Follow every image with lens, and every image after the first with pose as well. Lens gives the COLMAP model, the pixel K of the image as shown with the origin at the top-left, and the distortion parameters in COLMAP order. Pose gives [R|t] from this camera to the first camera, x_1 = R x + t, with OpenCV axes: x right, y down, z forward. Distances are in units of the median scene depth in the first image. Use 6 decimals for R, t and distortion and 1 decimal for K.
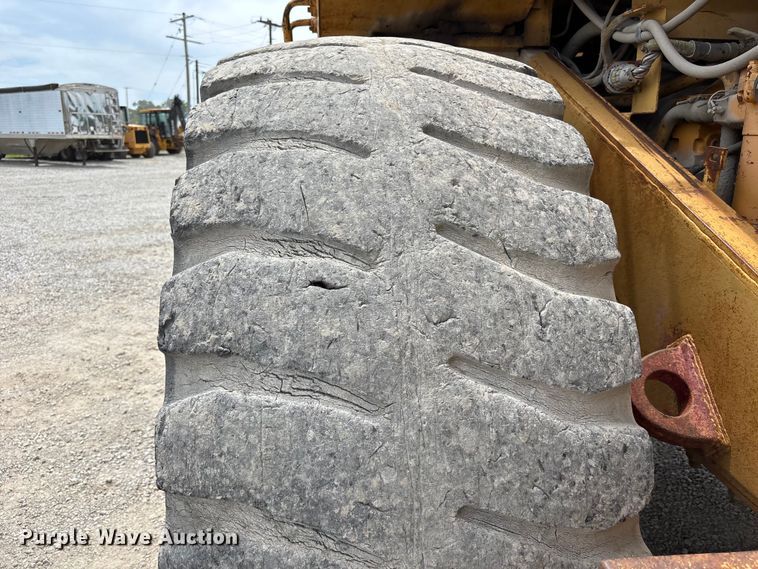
lens RADIAL K [[559.8, 0, 379.0], [0, 559.8, 284.5], [0, 0, 1]] dist [0.047130, -0.054445]
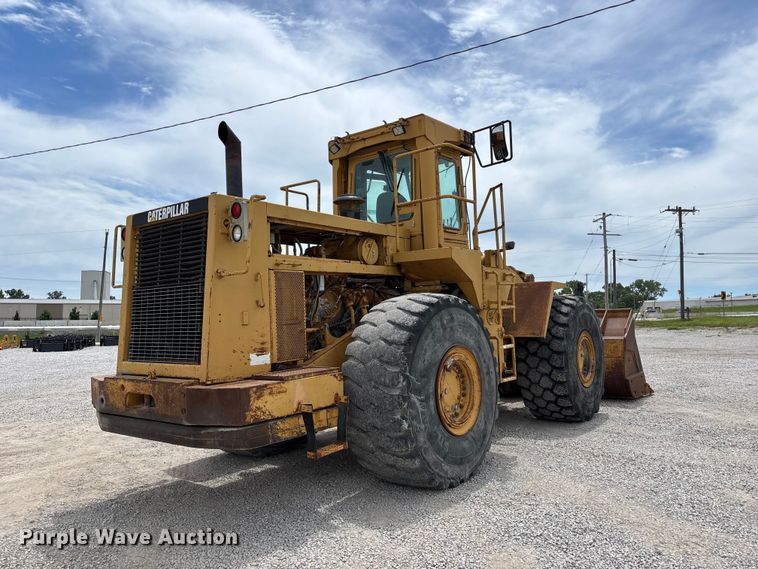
lens RADIAL K [[559.8, 0, 379.0], [0, 559.8, 284.5], [0, 0, 1]] dist [0.047130, -0.054445]
pose [[0.707785, -0.072108, -0.702738, 0.242166], [-0.147593, 0.957729, -0.246925, 0.027177], [0.690837, 0.278489, 0.667224, -0.095867]]
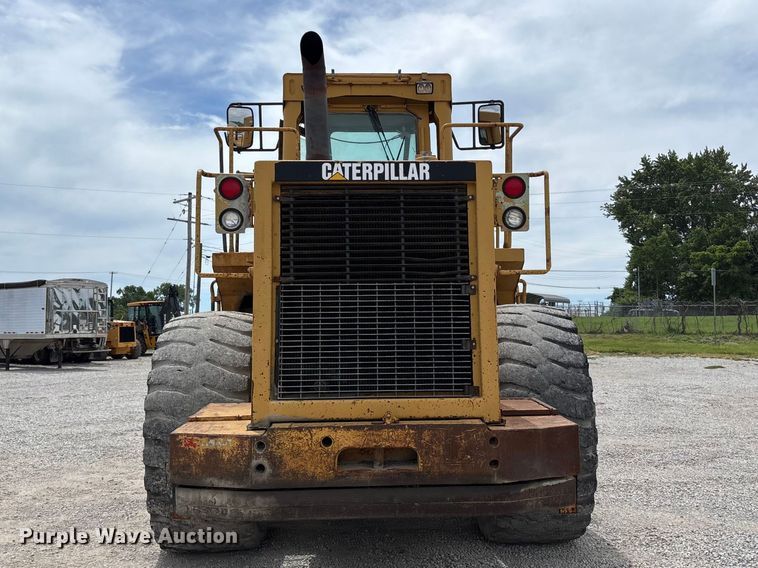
lens RADIAL K [[806.8, 0, 380.0], [0, 806.8, 259.8], [0, 0, 1]] dist [0.100536, -0.260311]
pose [[0.996432, -0.026613, -0.080097, 0.072367], [-0.001483, 0.943321, -0.331878, 0.046524], [0.084390, 0.330813, 0.939916, -0.189863]]
